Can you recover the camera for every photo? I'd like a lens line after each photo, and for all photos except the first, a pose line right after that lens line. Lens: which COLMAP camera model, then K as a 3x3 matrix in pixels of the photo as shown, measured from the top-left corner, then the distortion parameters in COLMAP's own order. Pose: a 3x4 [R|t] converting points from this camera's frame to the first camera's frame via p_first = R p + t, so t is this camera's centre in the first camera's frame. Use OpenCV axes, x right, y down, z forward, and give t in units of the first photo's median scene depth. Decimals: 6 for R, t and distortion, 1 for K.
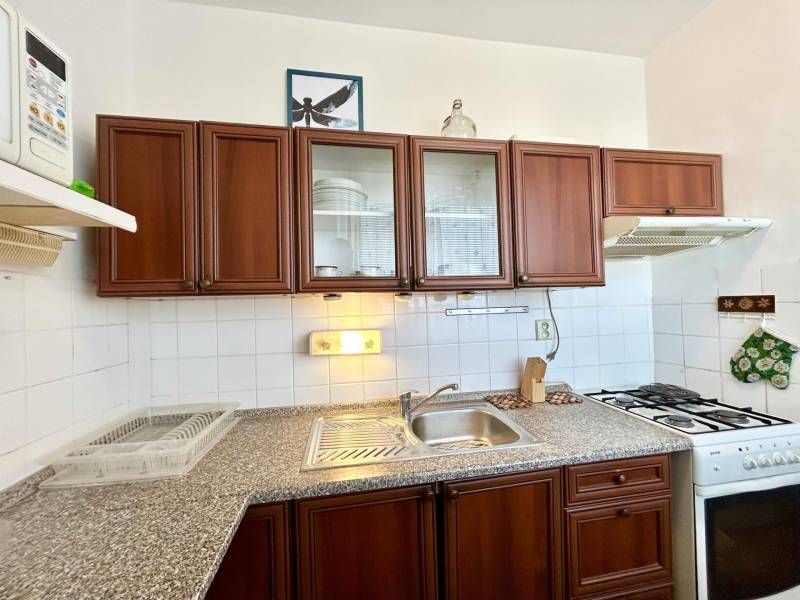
lens RADIAL K [[328.8, 0, 400.0], [0, 328.8, 300.0], [0, 0, 1]] dist [-0.001081, -0.000094]
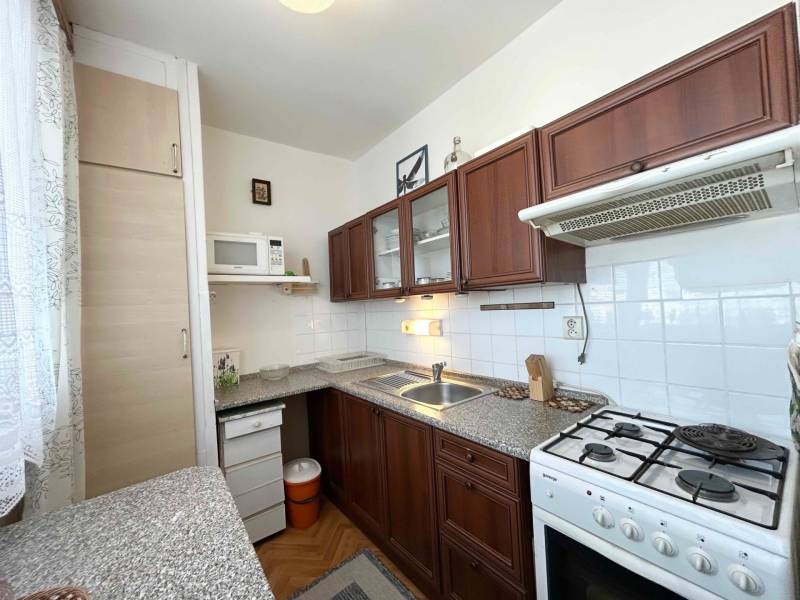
lens RADIAL K [[324.1, 0, 398.5], [0, 324.1, 301.4], [0, 0, 1]] dist [0.001828, 0.000643]
pose [[0.461176, -0.009700, -0.887256, 1.116022], [0.058197, 0.998118, 0.019338, -0.028287], [0.885398, -0.060554, 0.460872, 0.200889]]
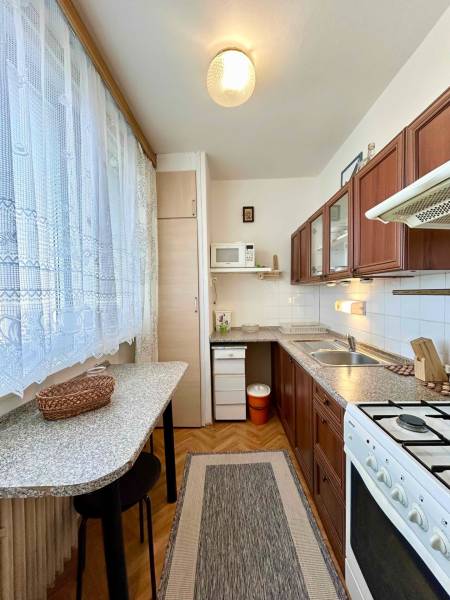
lens RADIAL K [[243.1, 0, 225.0], [0, 243.1, 300.0], [0, 0, 1]] dist [0.001828, 0.000643]
pose [[-0.189722, 0.057009, -0.980181, 1.329531], [0.040114, 0.997929, 0.050276, -0.010605], [0.981018, -0.029780, -0.191616, 0.548381]]
